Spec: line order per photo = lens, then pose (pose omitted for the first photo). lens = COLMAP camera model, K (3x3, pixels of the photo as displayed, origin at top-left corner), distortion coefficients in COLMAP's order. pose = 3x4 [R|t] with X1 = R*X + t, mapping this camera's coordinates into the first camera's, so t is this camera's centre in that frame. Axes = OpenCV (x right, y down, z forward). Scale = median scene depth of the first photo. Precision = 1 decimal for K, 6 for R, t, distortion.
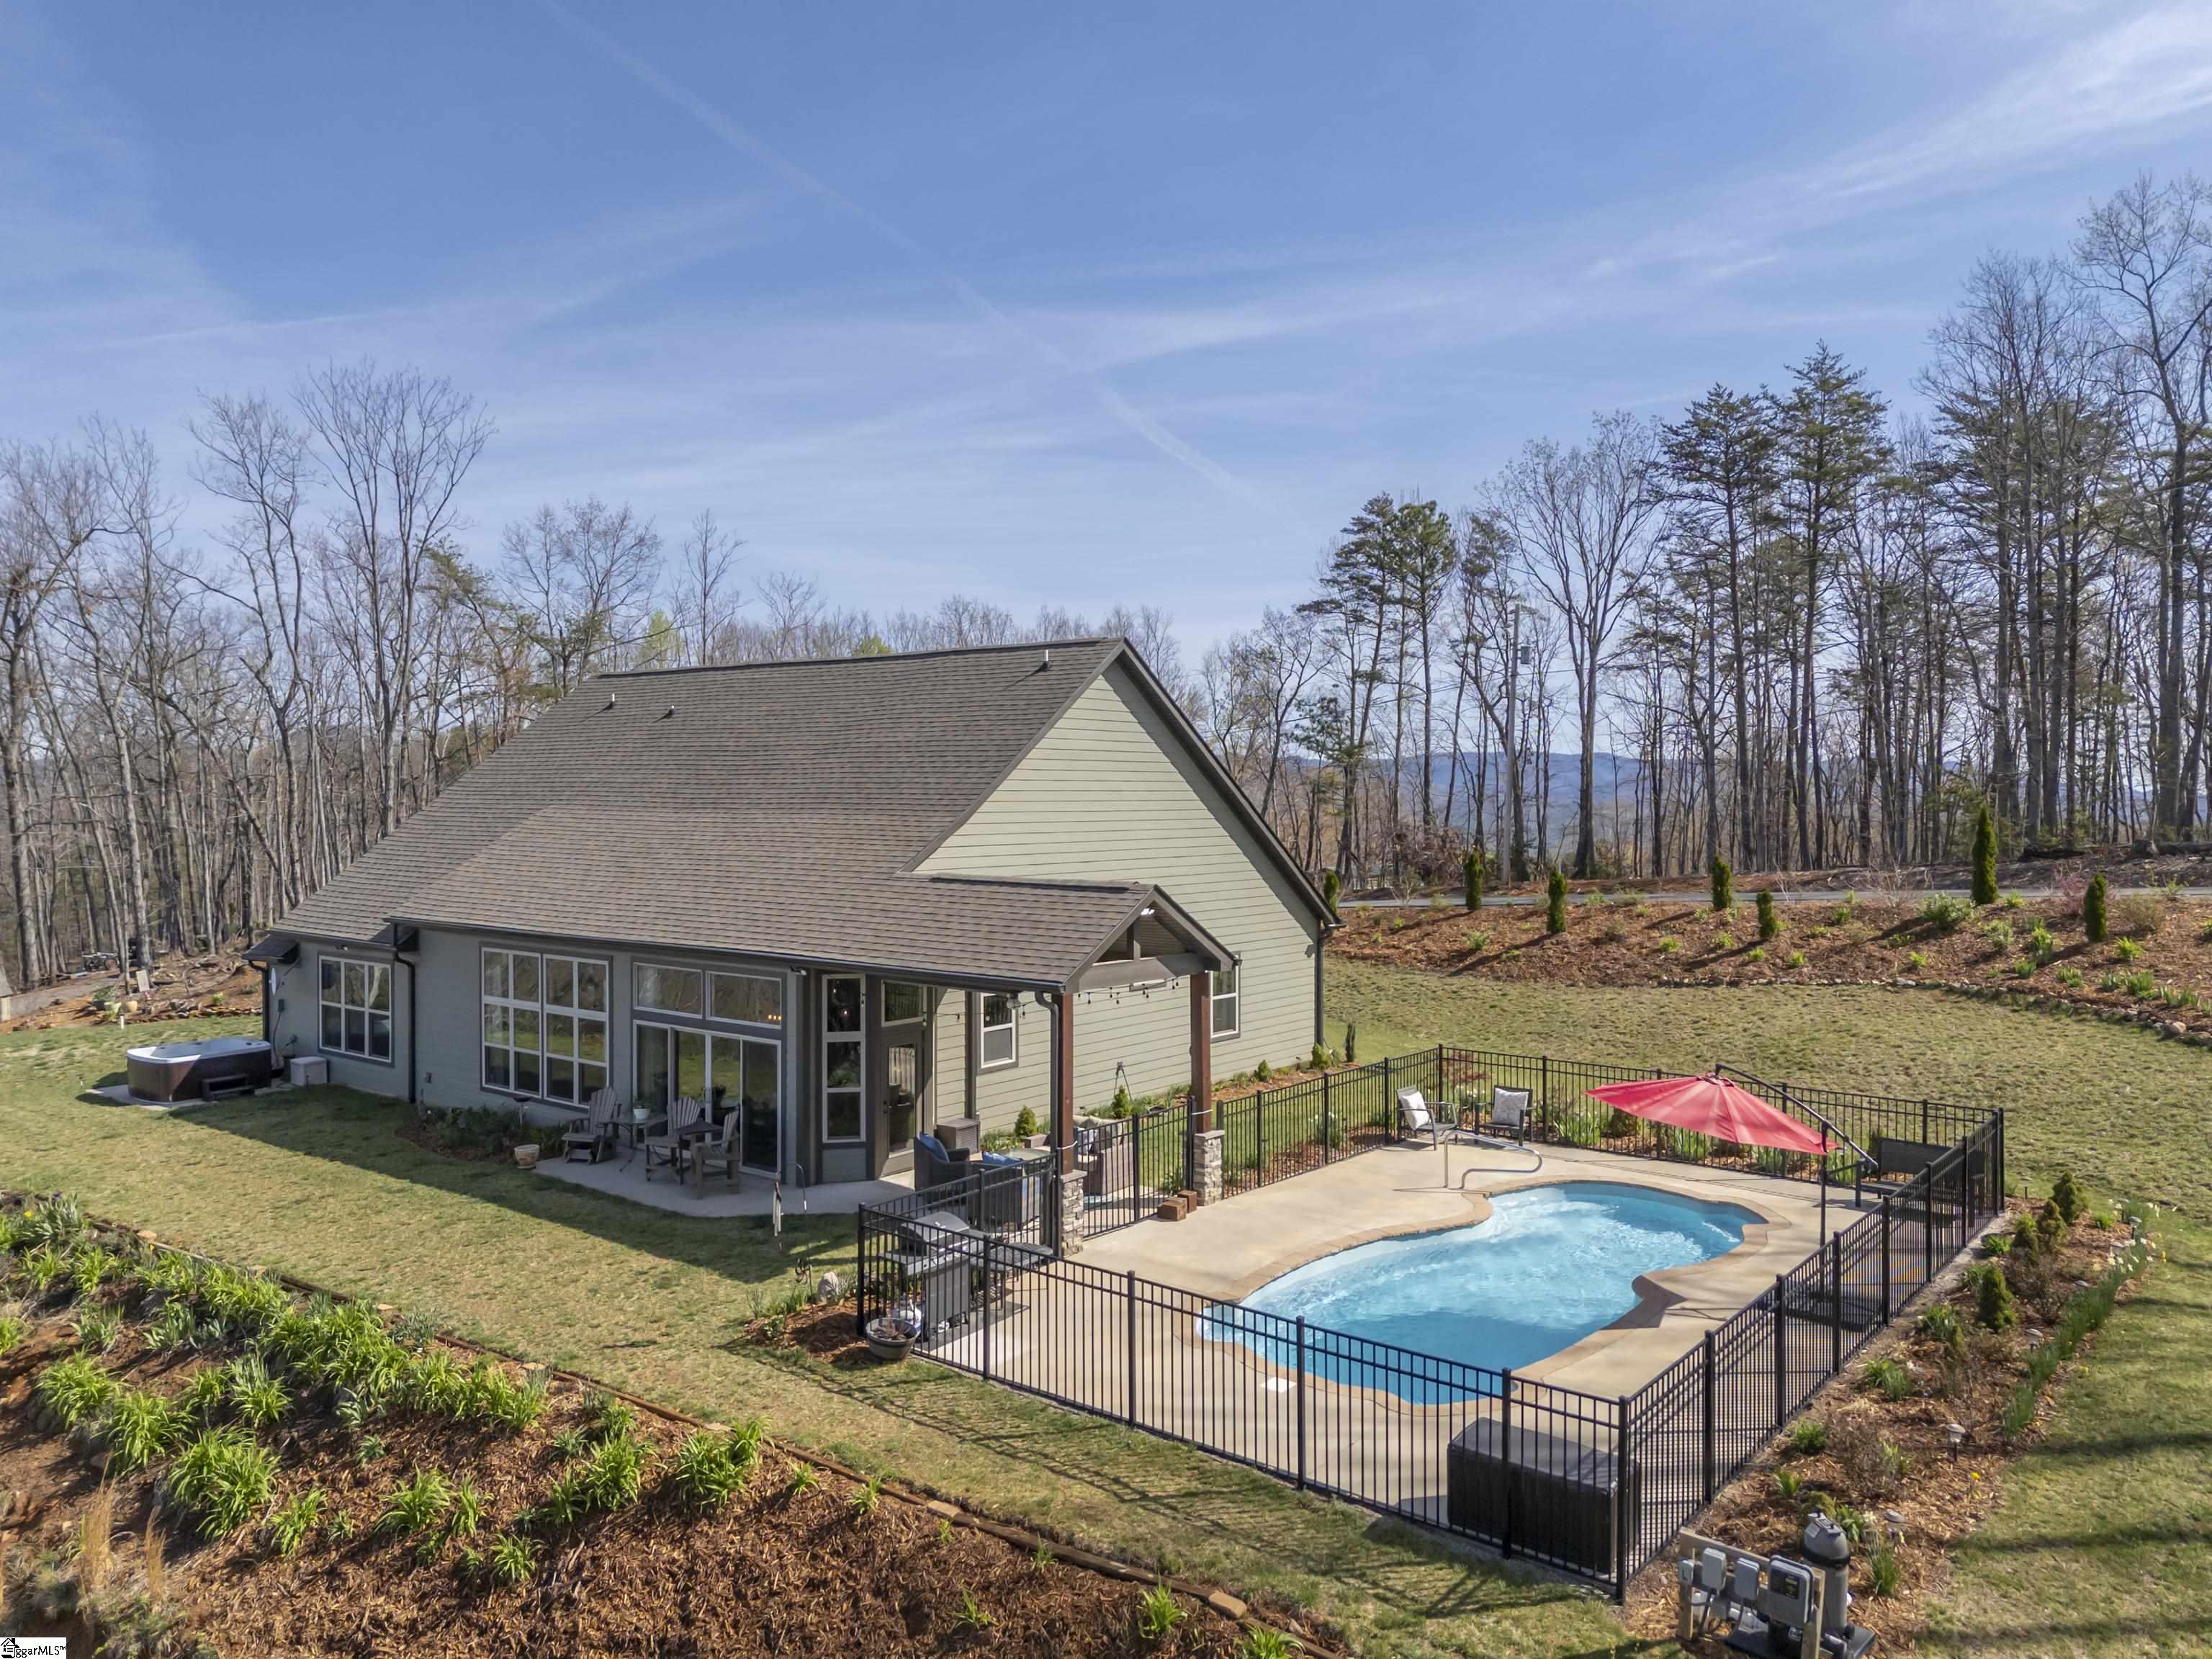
lens RADIAL K [[1614.9, 0, 1103.8], [0, 1614.9, 839.5], [0, 0, 1]] dist [0.111561, -0.095450]
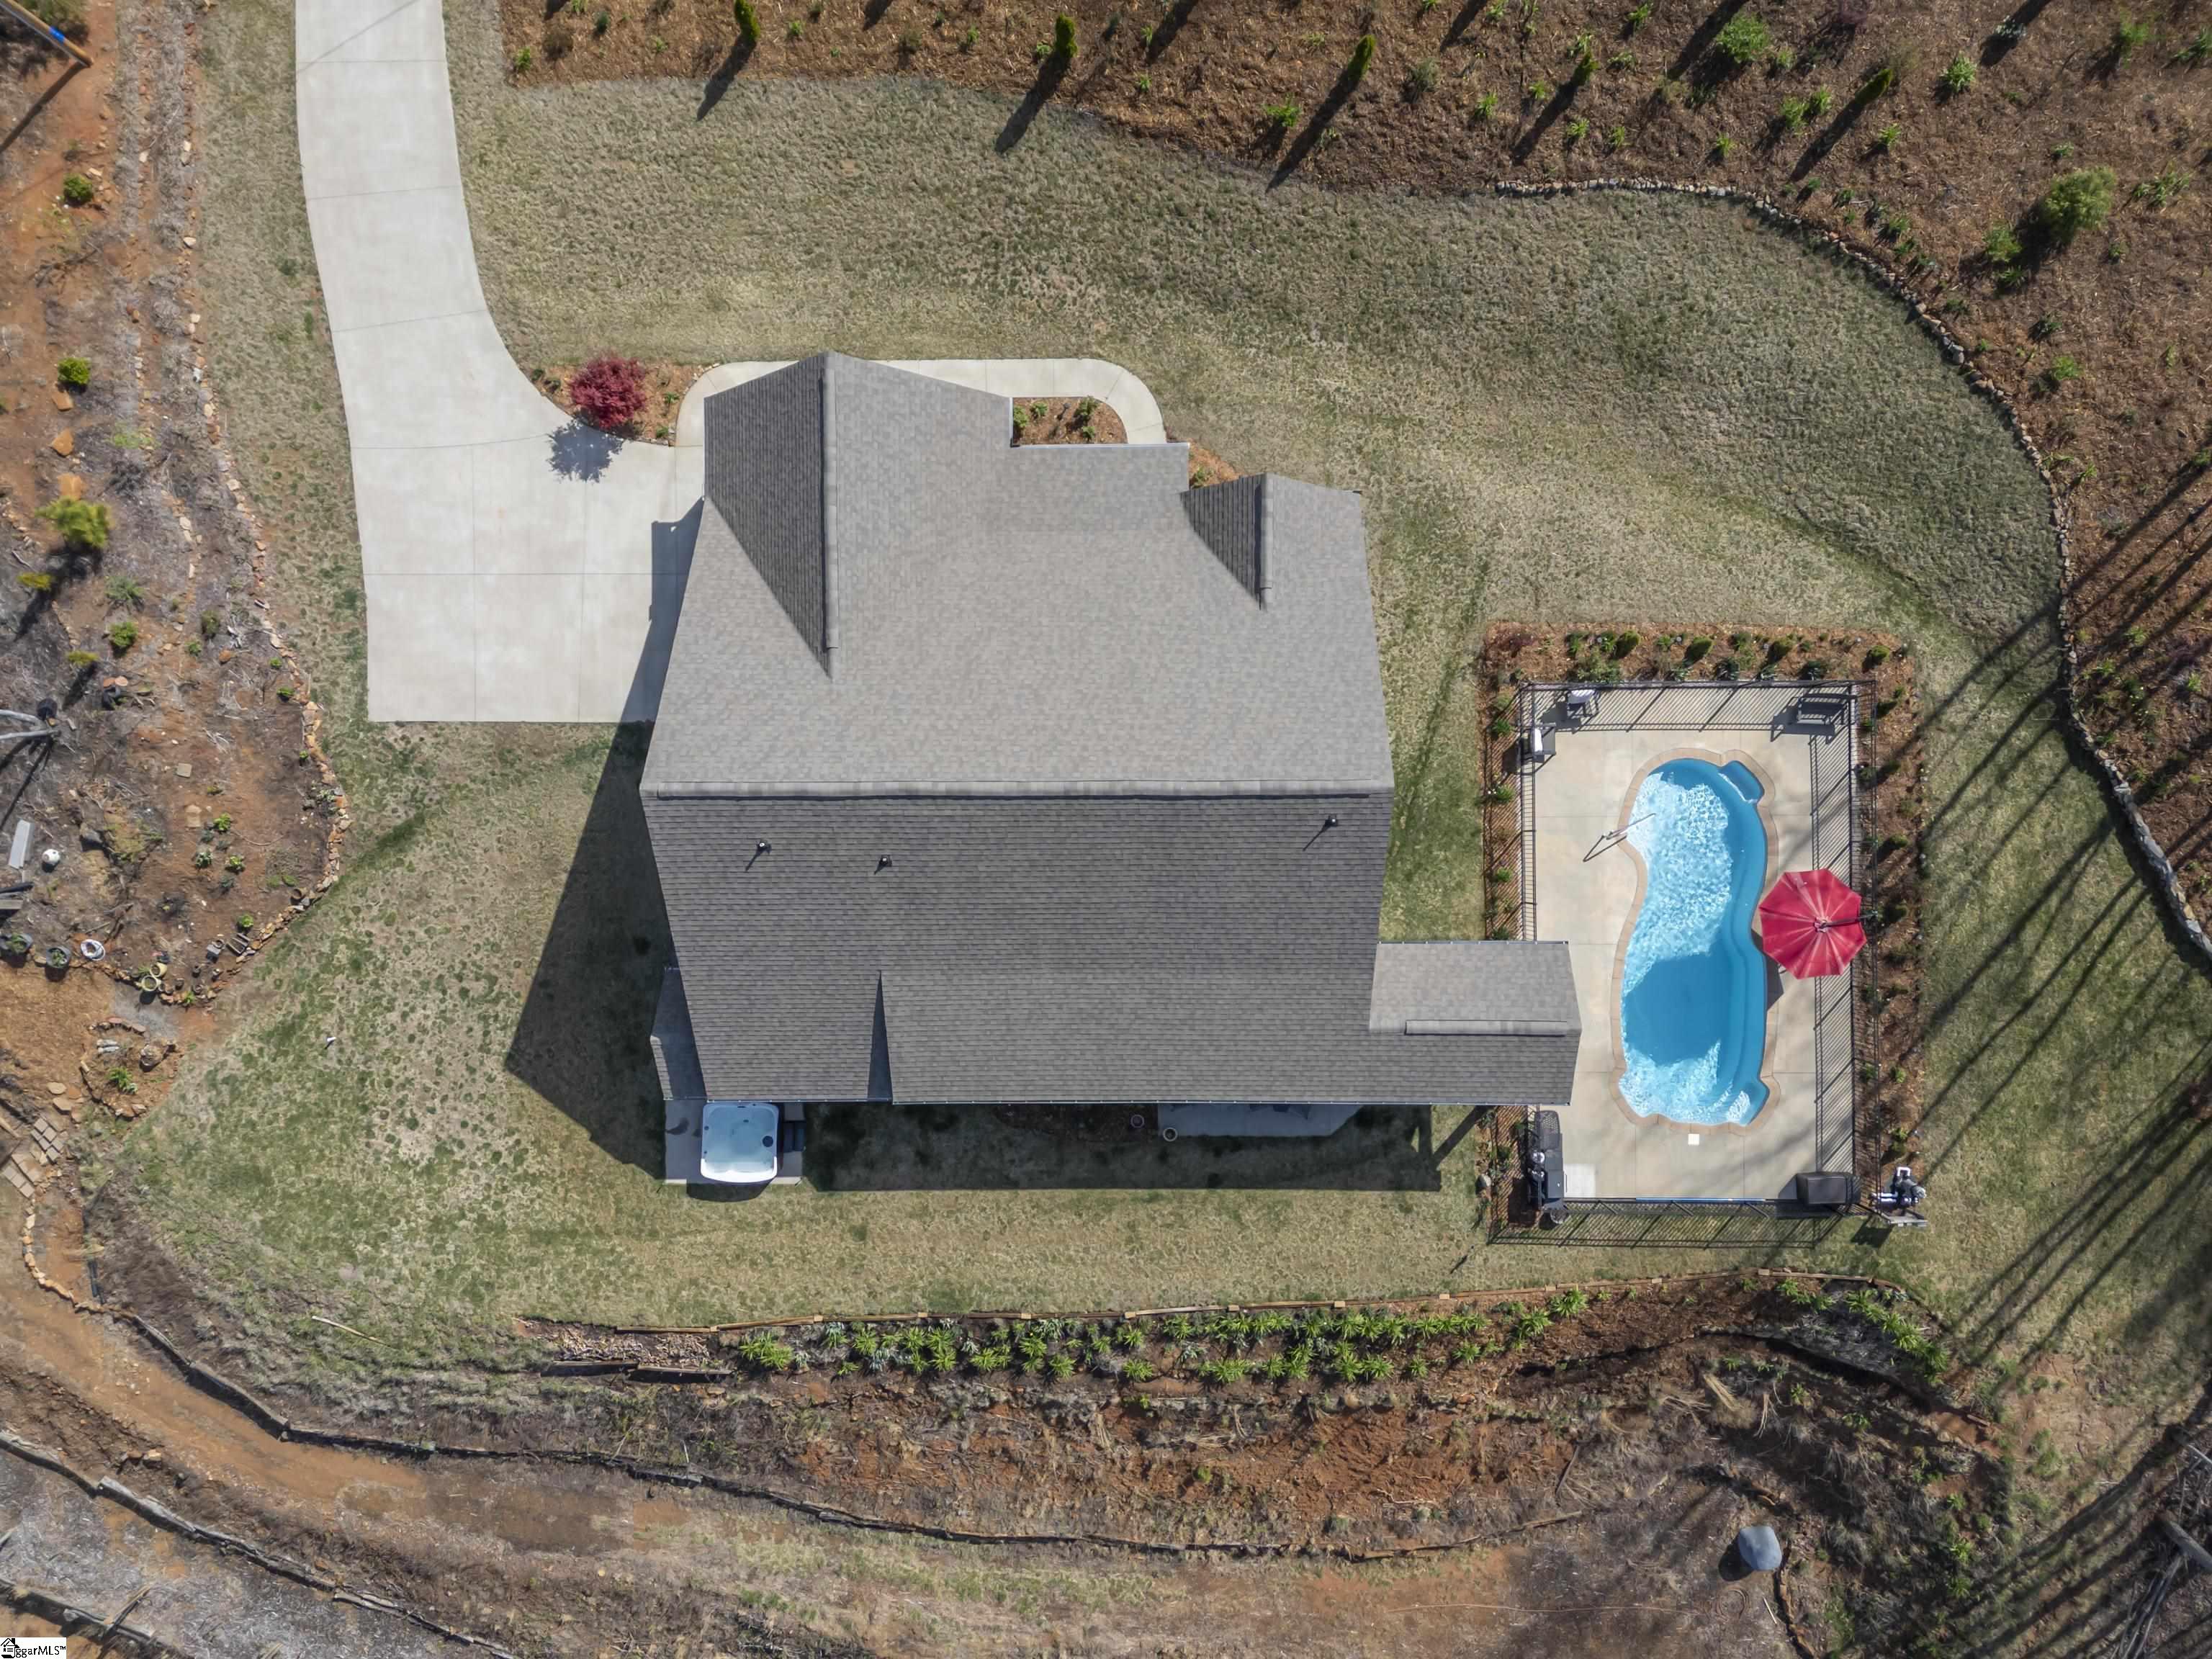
lens RADIAL K [[1614.9, 0, 1103.8], [0, 1614.9, 839.5], [0, 0, 1]] dist [0.111561, -0.095450]
pose [[0.773408, -0.633820, -0.010611, -0.193699], [0.041457, 0.033871, 0.998566, -1.578199], [-0.632552, -0.772739, 0.052472, 1.229515]]
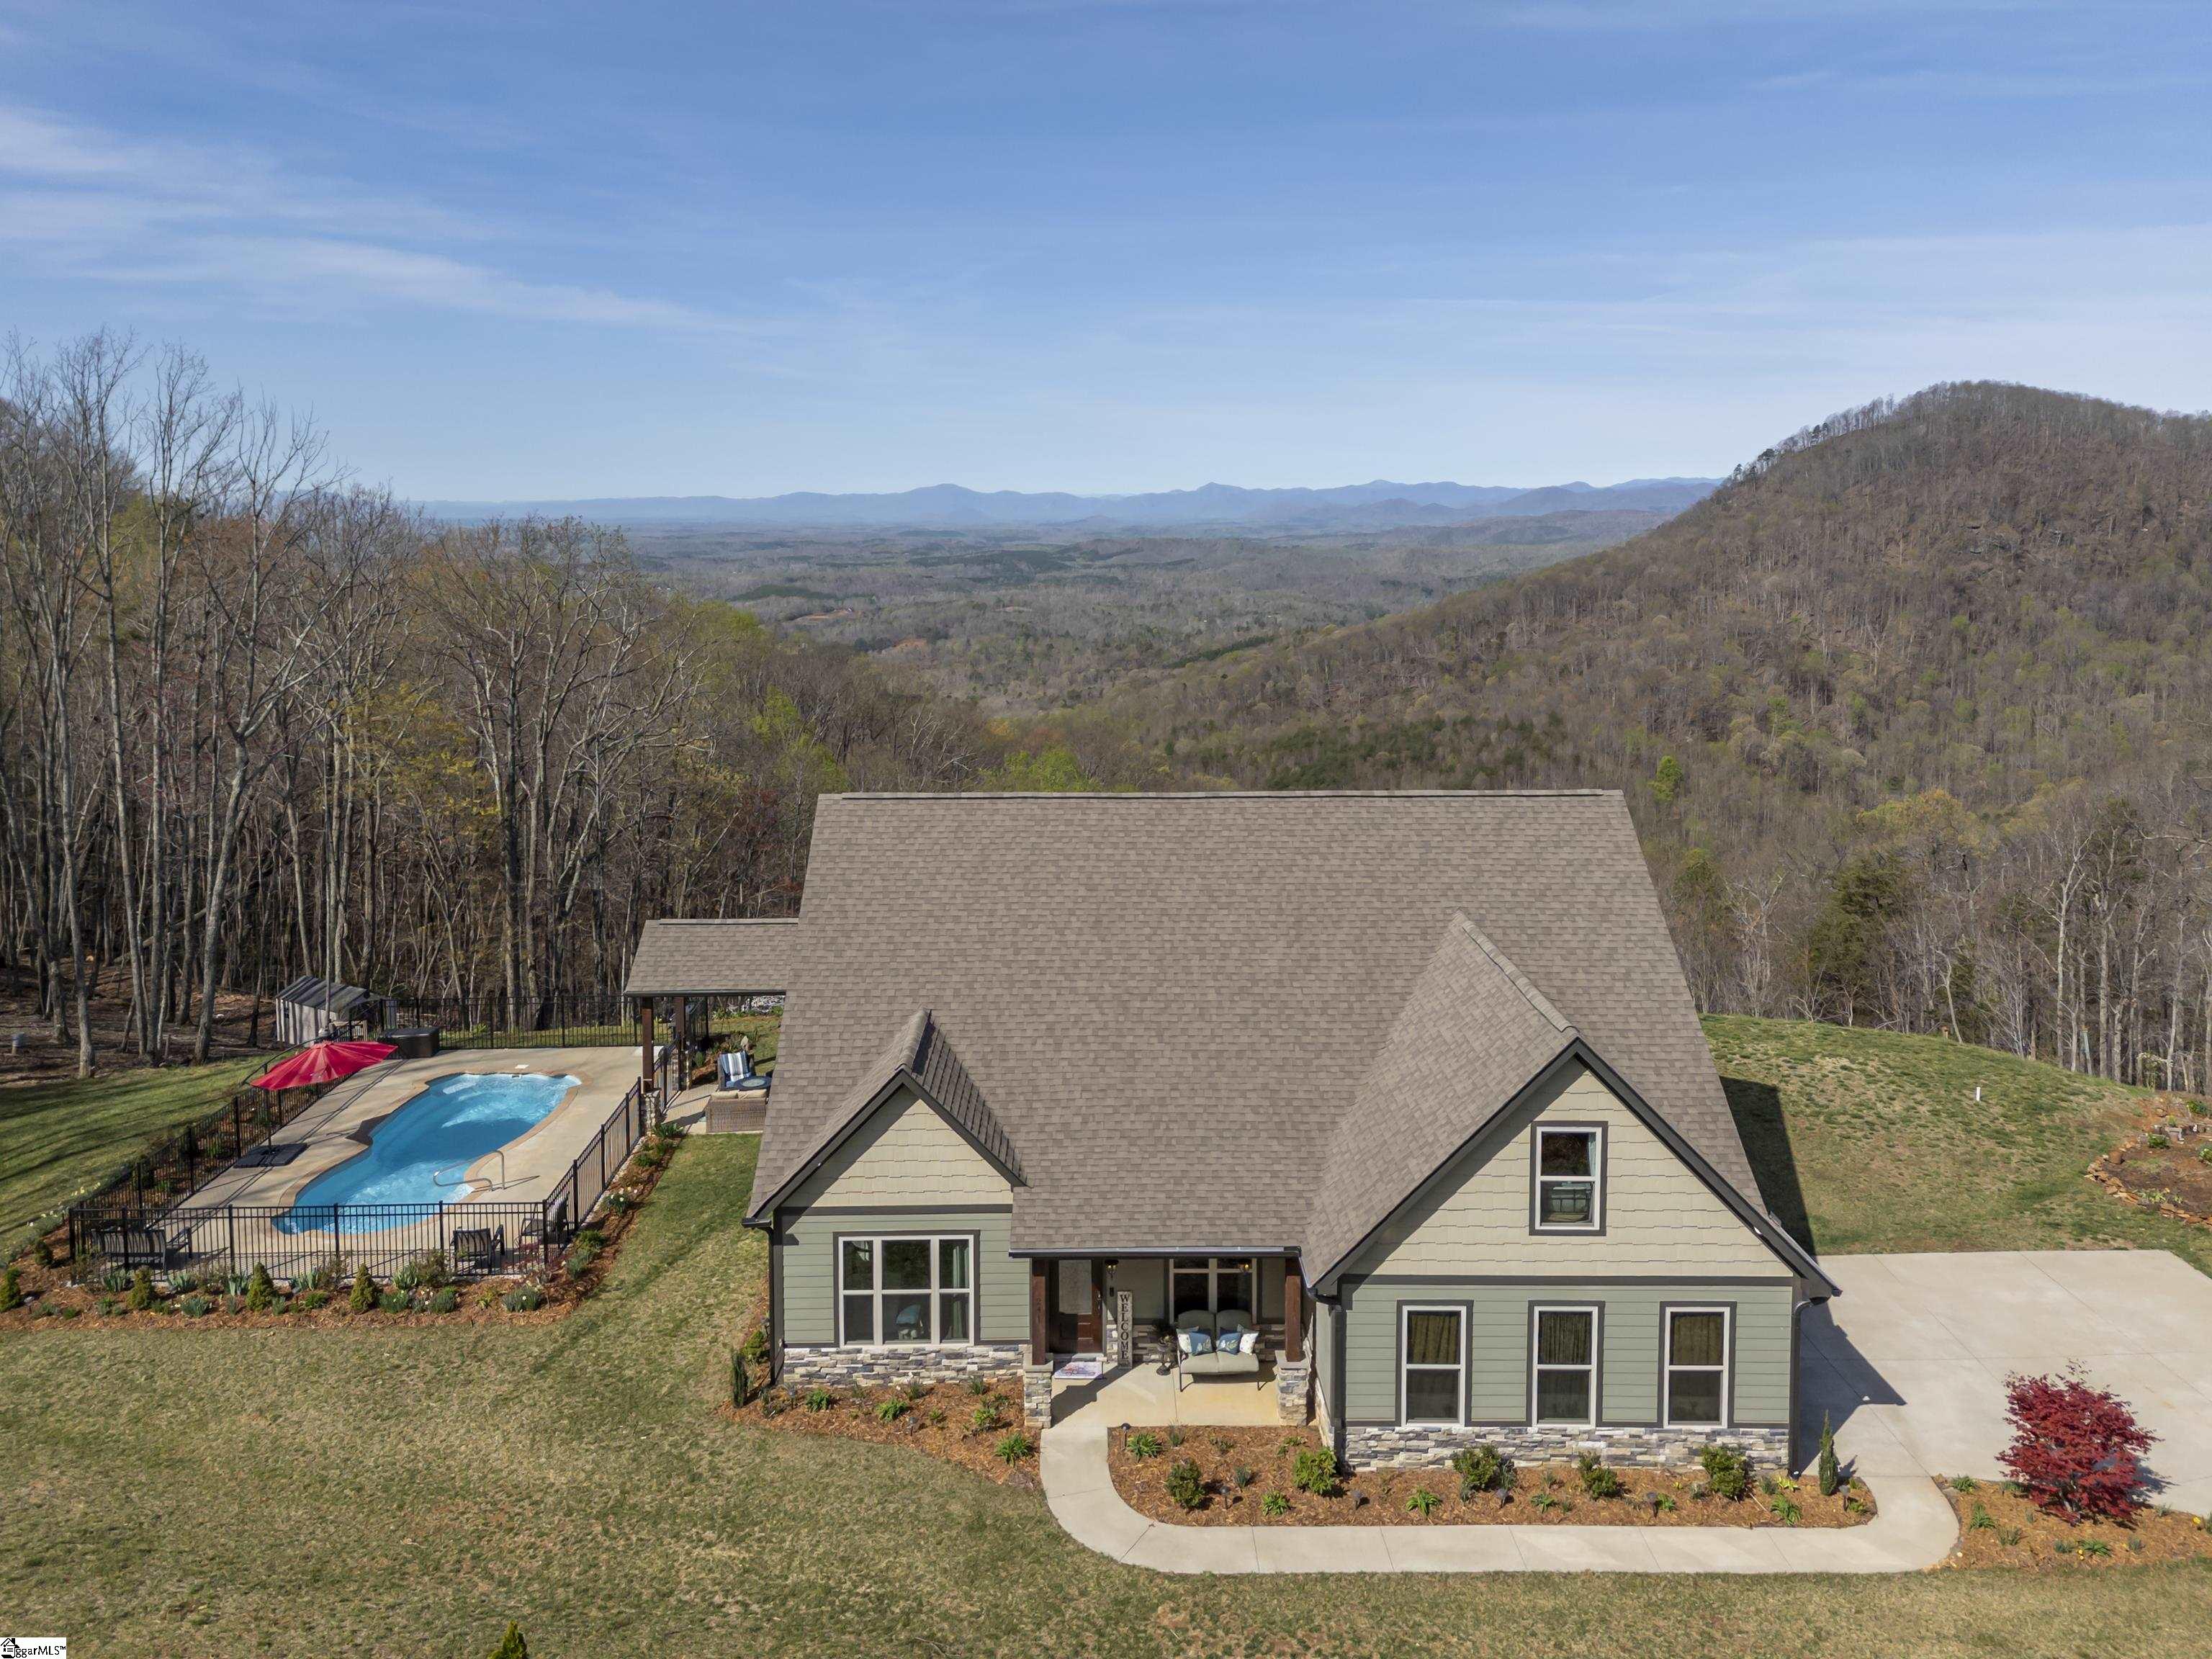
lens RADIAL K [[1686.1, 0, 1097.2], [0, 1686.1, 682.6], [0, 0, 1]] dist [0.118511, -0.122828]
pose [[-0.769624, 0.069544, -0.634699, 0.722731], [-0.019558, 0.991017, 0.132301, -0.423606], [0.638198, 0.114235, -0.761350, 2.382106]]
